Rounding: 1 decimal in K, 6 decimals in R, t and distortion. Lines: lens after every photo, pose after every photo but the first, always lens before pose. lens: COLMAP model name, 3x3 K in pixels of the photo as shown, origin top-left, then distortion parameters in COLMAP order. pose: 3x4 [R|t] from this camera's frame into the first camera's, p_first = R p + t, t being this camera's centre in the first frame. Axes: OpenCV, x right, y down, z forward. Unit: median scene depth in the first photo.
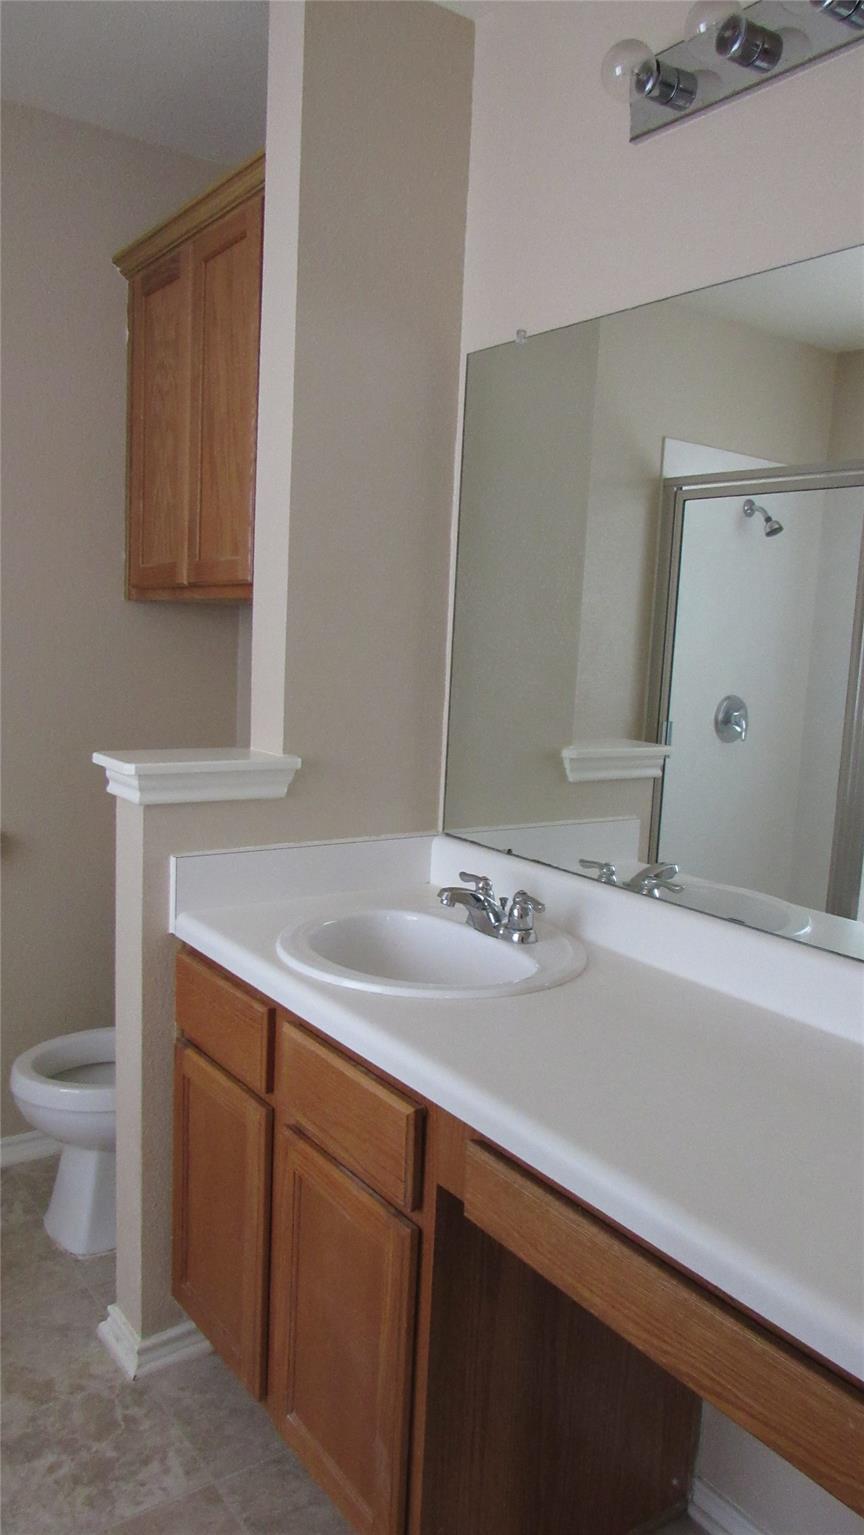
lens RADIAL K [[1122.0, 0, 432.0], [0, 1122.0, 767.5], [0, 0, 1]] dist [-0.023161, -0.004984]
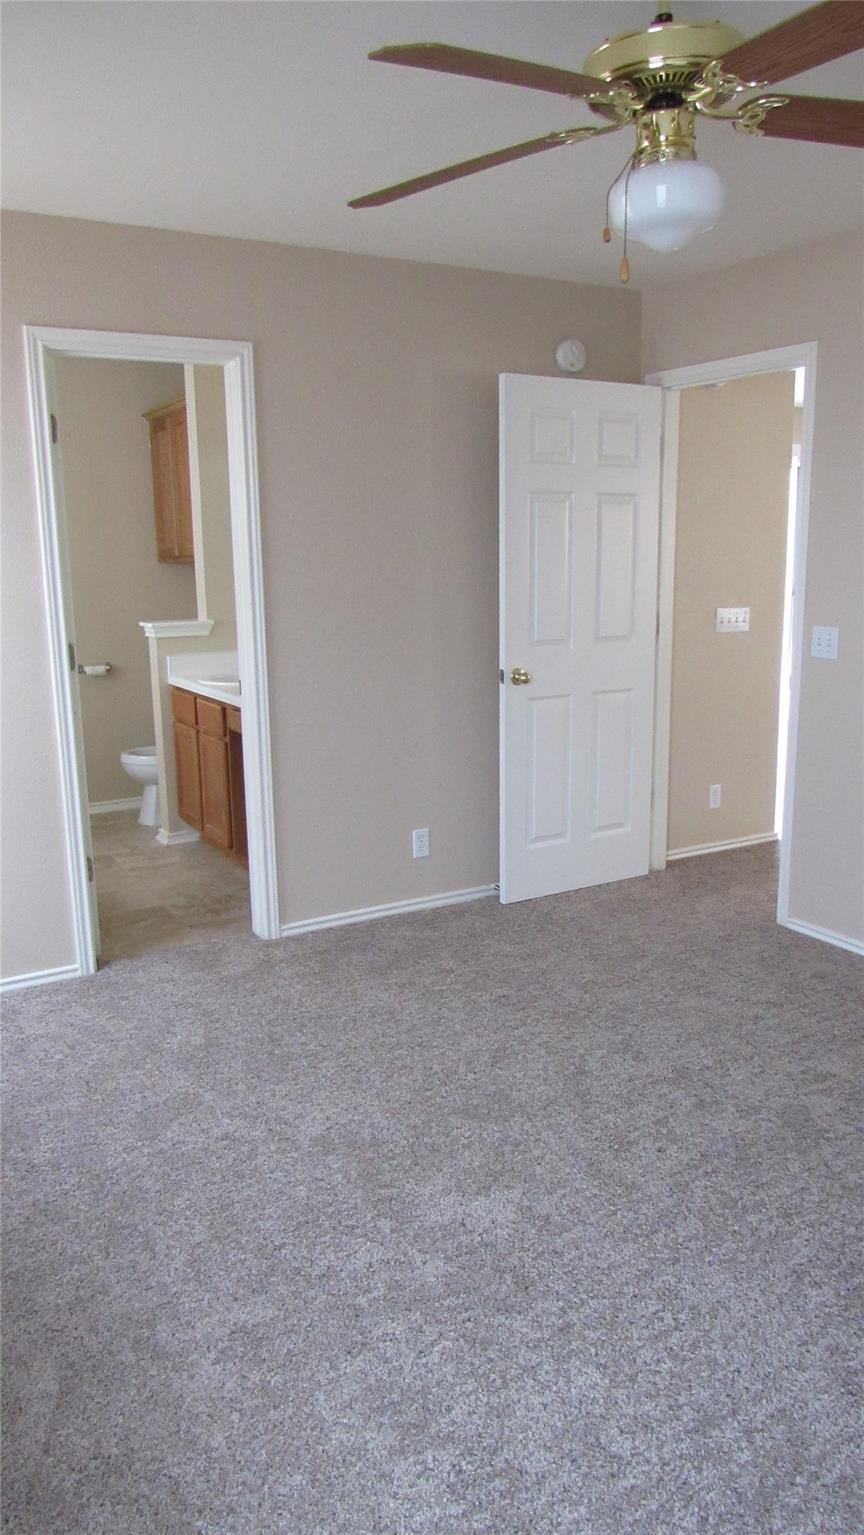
lens RADIAL K [[1122.0, 0, 432.0], [0, 1122.0, 767.5], [0, 0, 1]] dist [-0.023161, -0.004984]
pose [[0.993759, -0.039228, -0.104421, 0.688757], [0.046532, 0.996568, 0.068460, 0.188220], [0.101377, -0.072891, 0.992174, -1.697537]]
